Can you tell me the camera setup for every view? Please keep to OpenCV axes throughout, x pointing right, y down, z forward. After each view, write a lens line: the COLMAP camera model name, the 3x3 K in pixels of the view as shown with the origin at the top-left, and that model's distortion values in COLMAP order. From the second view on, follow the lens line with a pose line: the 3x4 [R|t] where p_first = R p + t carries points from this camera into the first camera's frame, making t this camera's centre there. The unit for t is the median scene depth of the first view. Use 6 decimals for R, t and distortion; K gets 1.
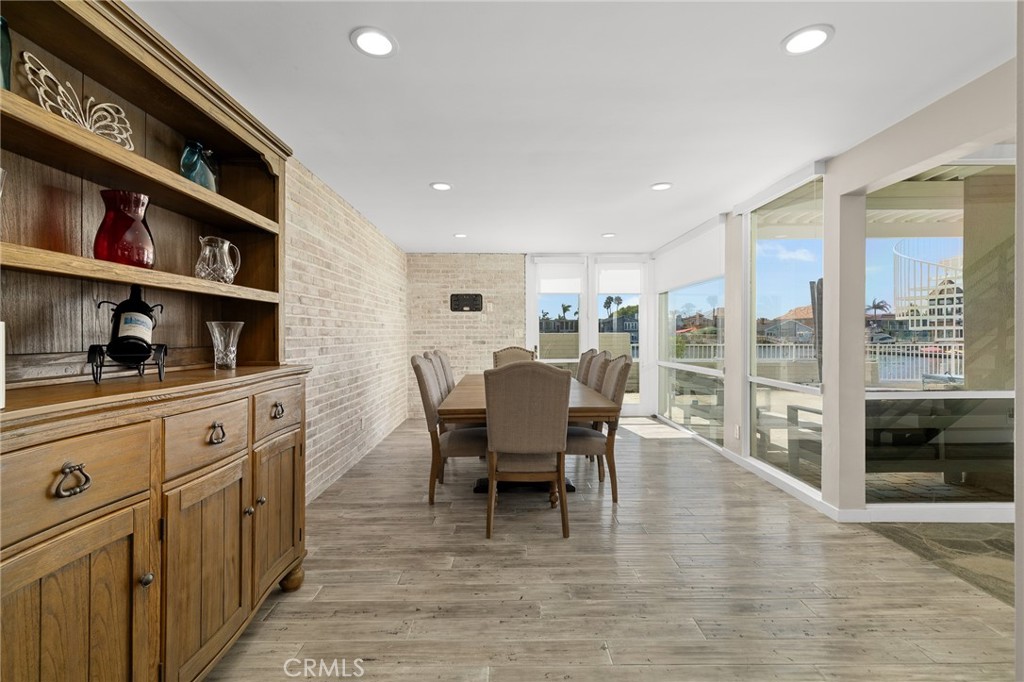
lens RADIAL K [[457.6, 0, 510.9], [0, 457.6, 334.4], [0, 0, 1]] dist [0.003453, 0.000340]
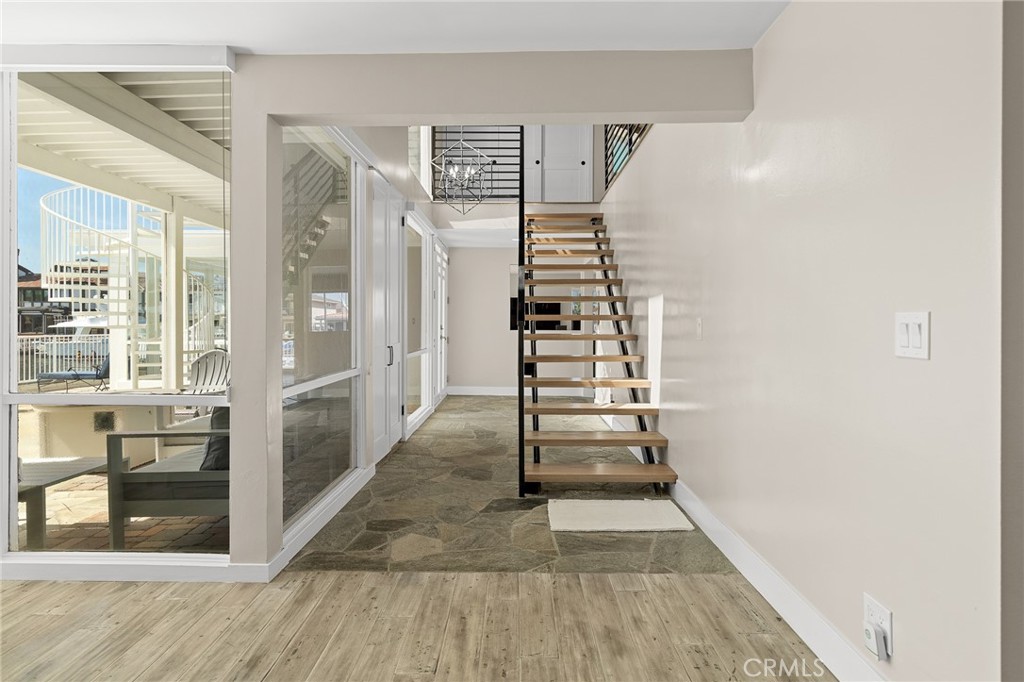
lens RADIAL K [[553.7, 0, 510.4], [0, 553.7, 326.5], [0, 0, 1]] dist [-0.000722, 0.000143]
pose [[0.008581, 0.003303, 0.999958, -0.132470], [-0.004251, 0.999986, -0.003266, 0.024444], [-0.999954, -0.004223, 0.008595, 0.674976]]
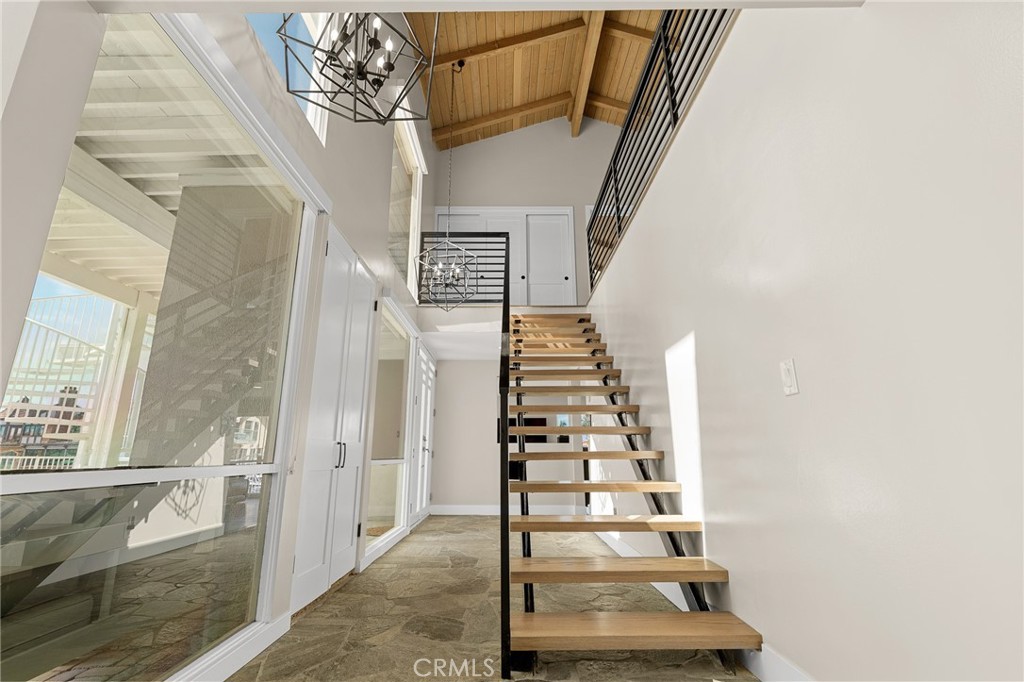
lens RADIAL K [[457.6, 0, 510.9], [0, 457.6, 334.4], [0, 0, 1]] dist [0.003453, 0.000340]
pose [[-0.012748, 0.263176, 0.964664, 0.425497], [0.002108, 0.964747, -0.263171, 0.123882], [-0.999917, -0.001321, -0.012854, 0.658751]]
